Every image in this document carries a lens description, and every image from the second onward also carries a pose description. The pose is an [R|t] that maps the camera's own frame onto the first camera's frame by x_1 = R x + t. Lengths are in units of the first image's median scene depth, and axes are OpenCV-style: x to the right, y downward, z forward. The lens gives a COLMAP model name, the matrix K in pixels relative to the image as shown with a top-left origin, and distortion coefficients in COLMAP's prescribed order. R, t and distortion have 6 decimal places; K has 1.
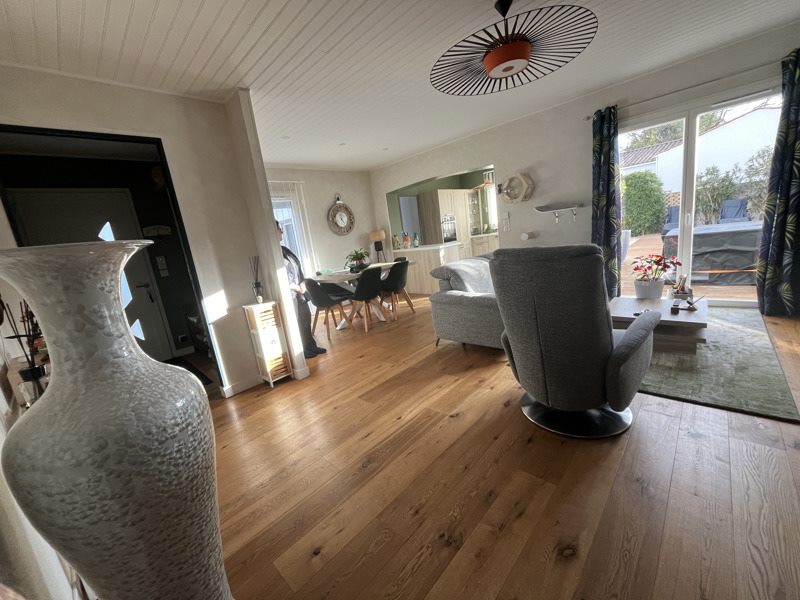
lens RADIAL K [[320.8, 0, 399.1], [0, 320.8, 299.0], [0, 0, 1]] dist [-0.000182, 0.000010]
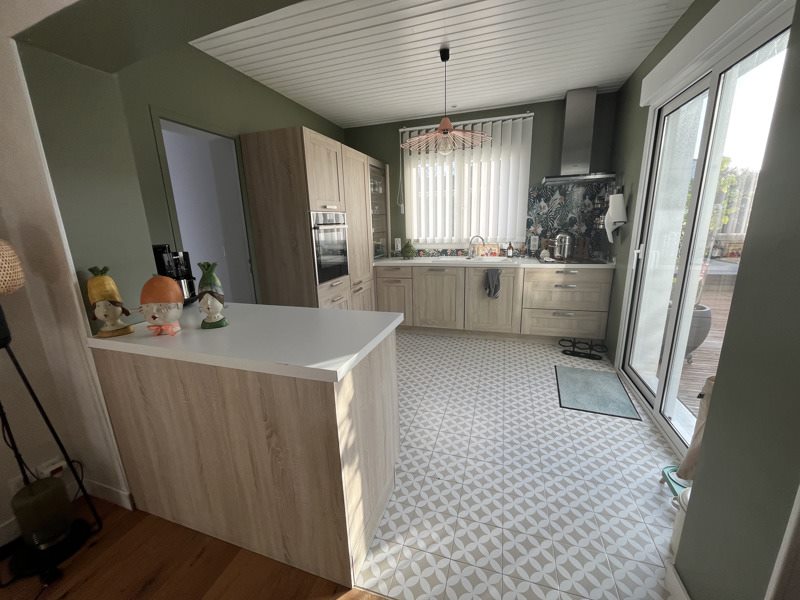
lens RADIAL K [[320.8, 0, 399.6], [0, 320.8, 300.5], [0, 0, 1]] dist [-0.000182, 0.000010]
pose [[0.898495, -0.000517, 0.438983, 0.057606], [0.004085, 0.999966, -0.007184, -0.142346], [-0.438964, 0.008248, 0.898467, 0.593792]]
